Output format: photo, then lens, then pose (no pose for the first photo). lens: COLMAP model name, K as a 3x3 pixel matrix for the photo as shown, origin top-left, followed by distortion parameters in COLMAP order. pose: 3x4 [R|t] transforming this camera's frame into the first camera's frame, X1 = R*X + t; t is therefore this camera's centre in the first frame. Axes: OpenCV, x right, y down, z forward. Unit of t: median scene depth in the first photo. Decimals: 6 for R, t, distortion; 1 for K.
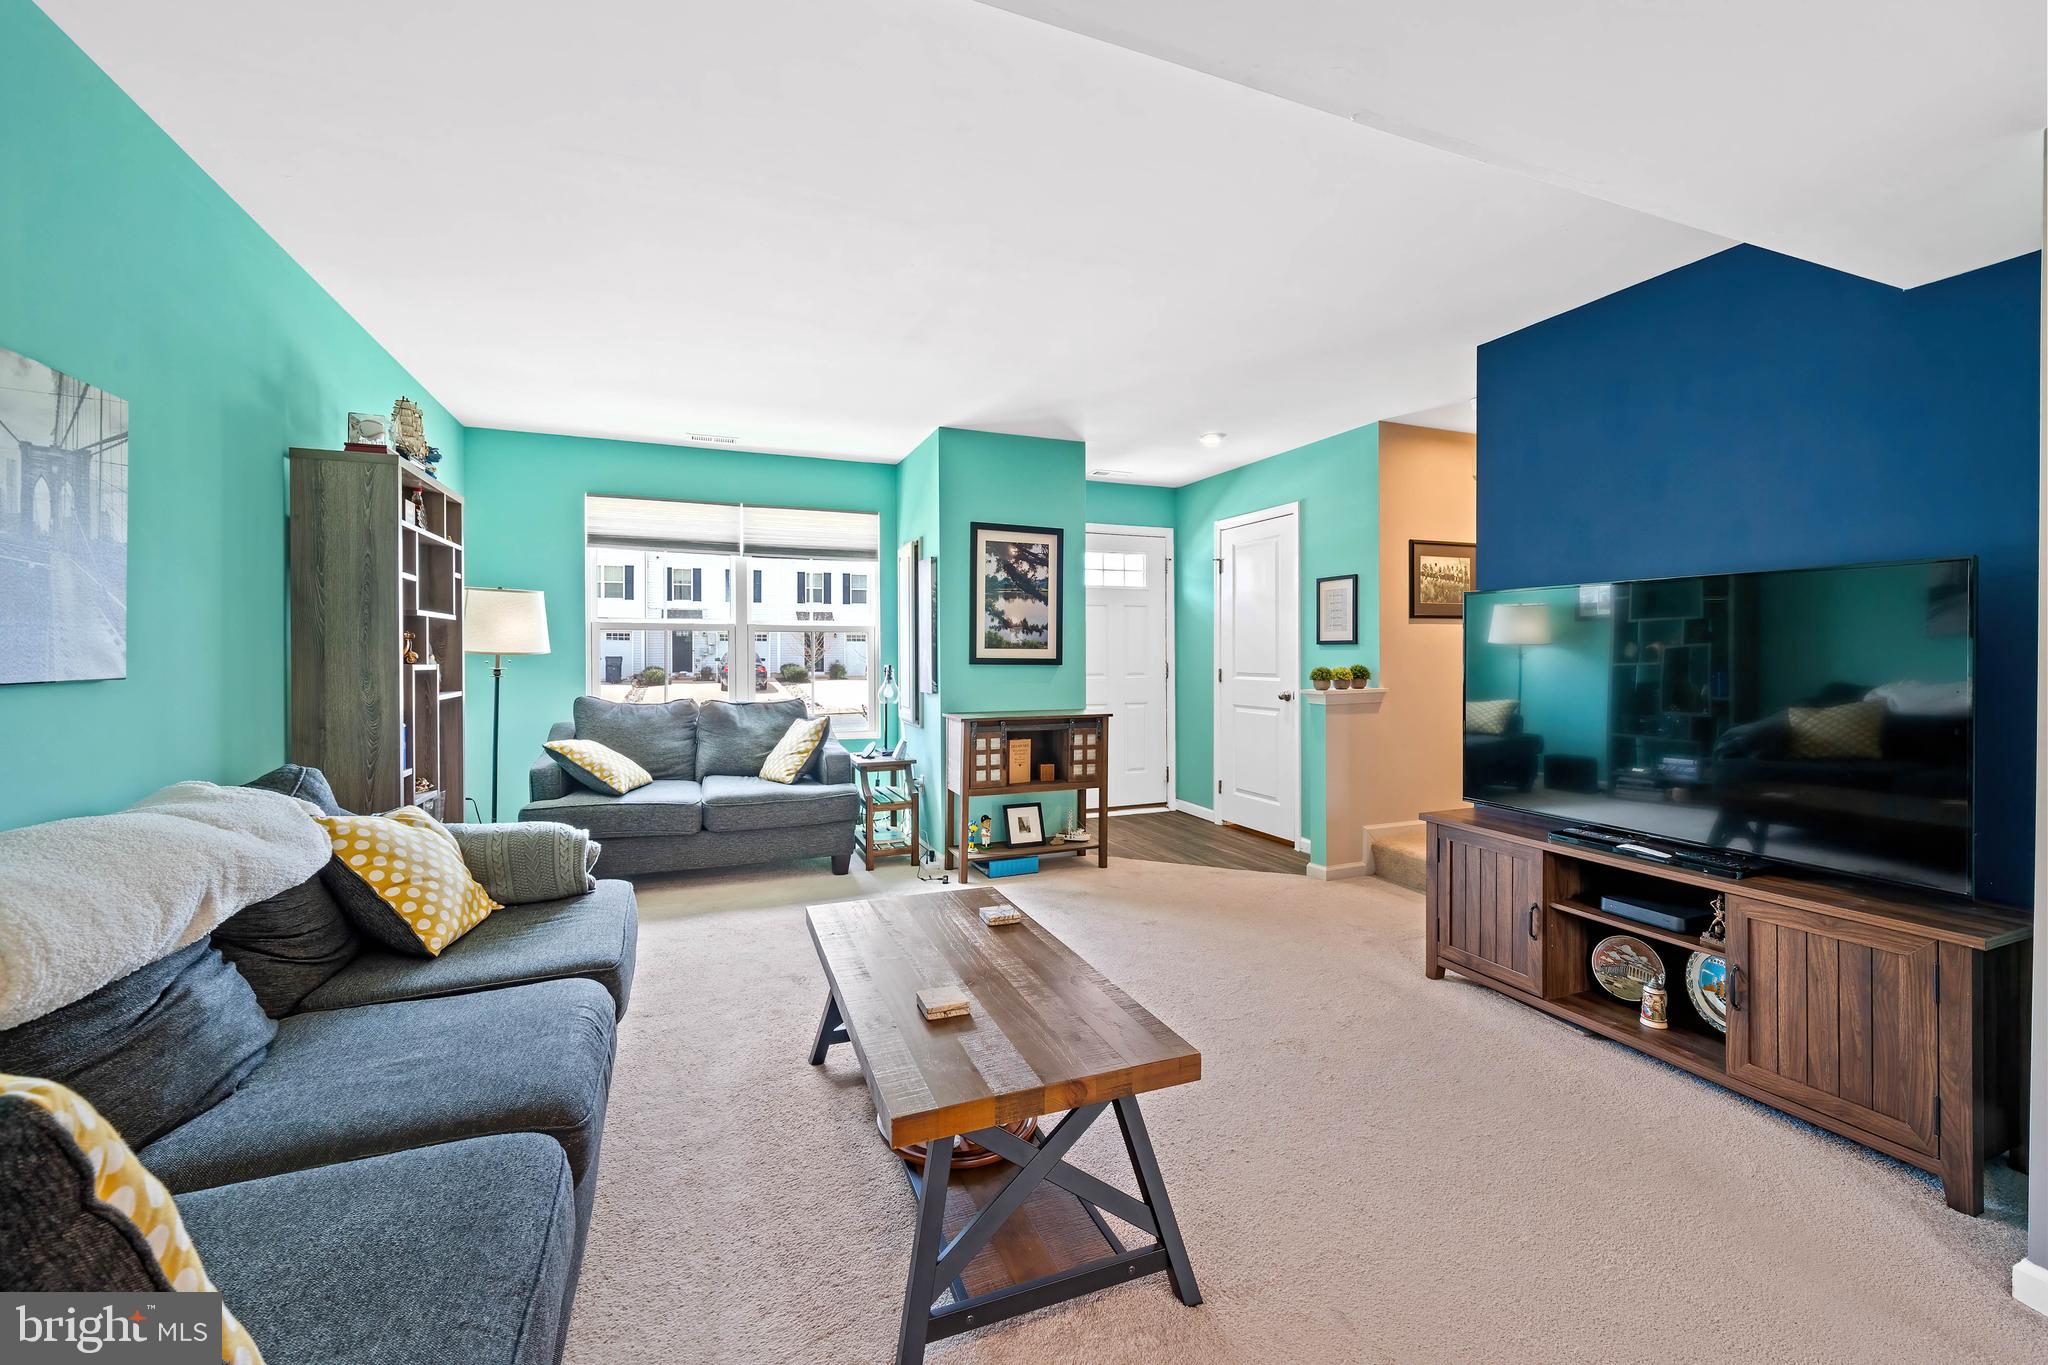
lens RADIAL K [[816.2, 0, 1022.3], [0, 816.2, 651.4], [0, 0, 1]] dist [-0.001096, 0.000182]
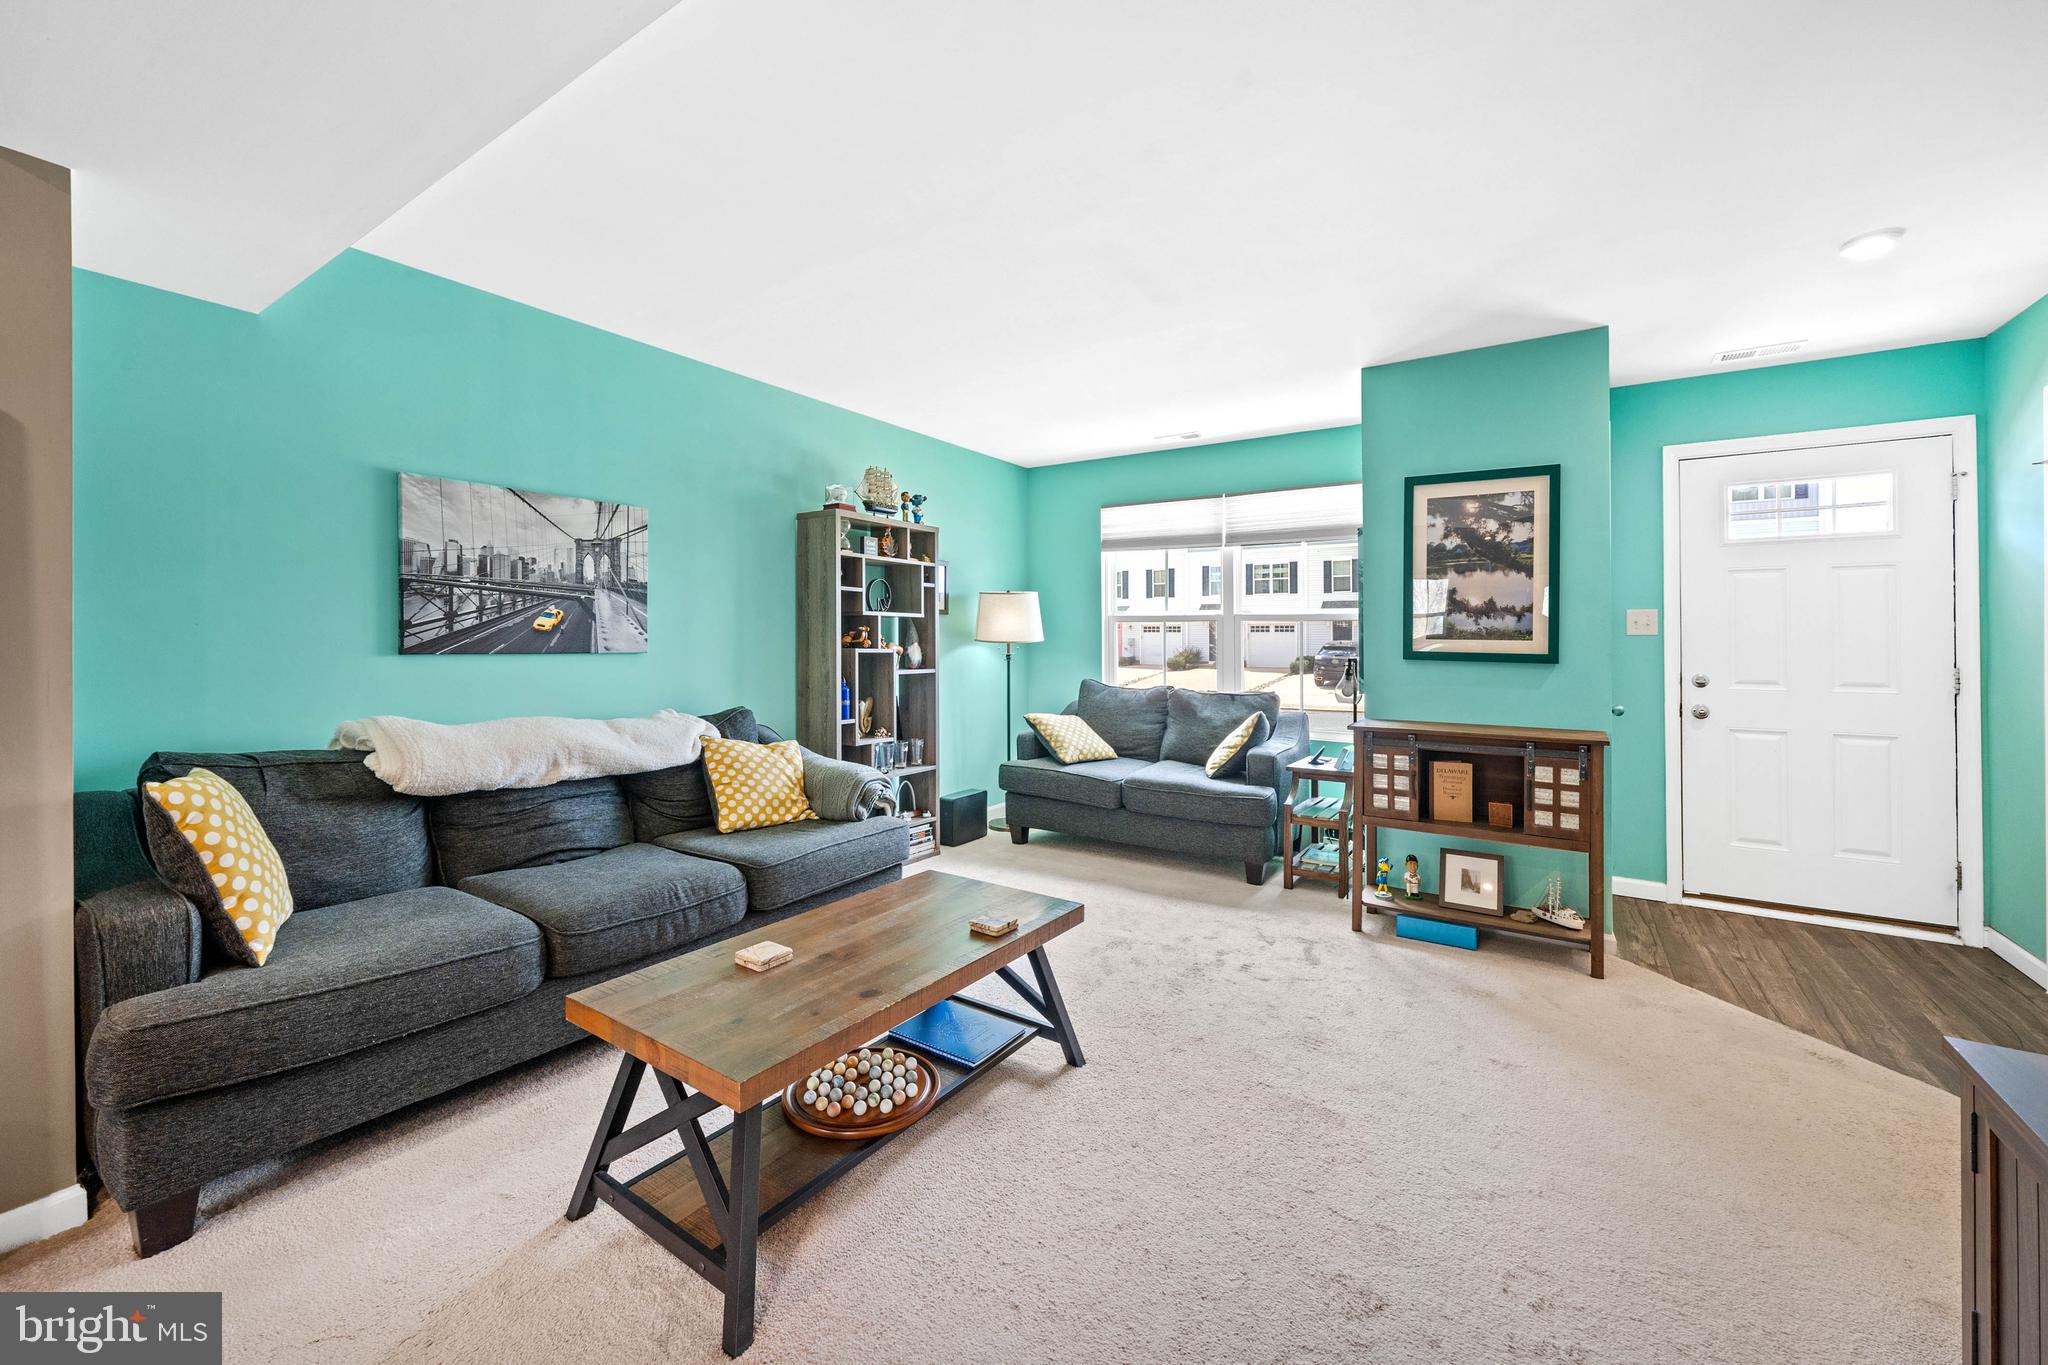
lens RADIAL K [[816.2, 0, 1011.7], [0, 816.2, 638.4], [0, 0, 1]] dist [-0.001096, 0.000182]
pose [[0.552878, 0.000388, -0.833262, 0.380758], [-0.006107, 0.999975, -0.003586, 0.000695], [0.833240, 0.007072, 0.552866, 0.251149]]
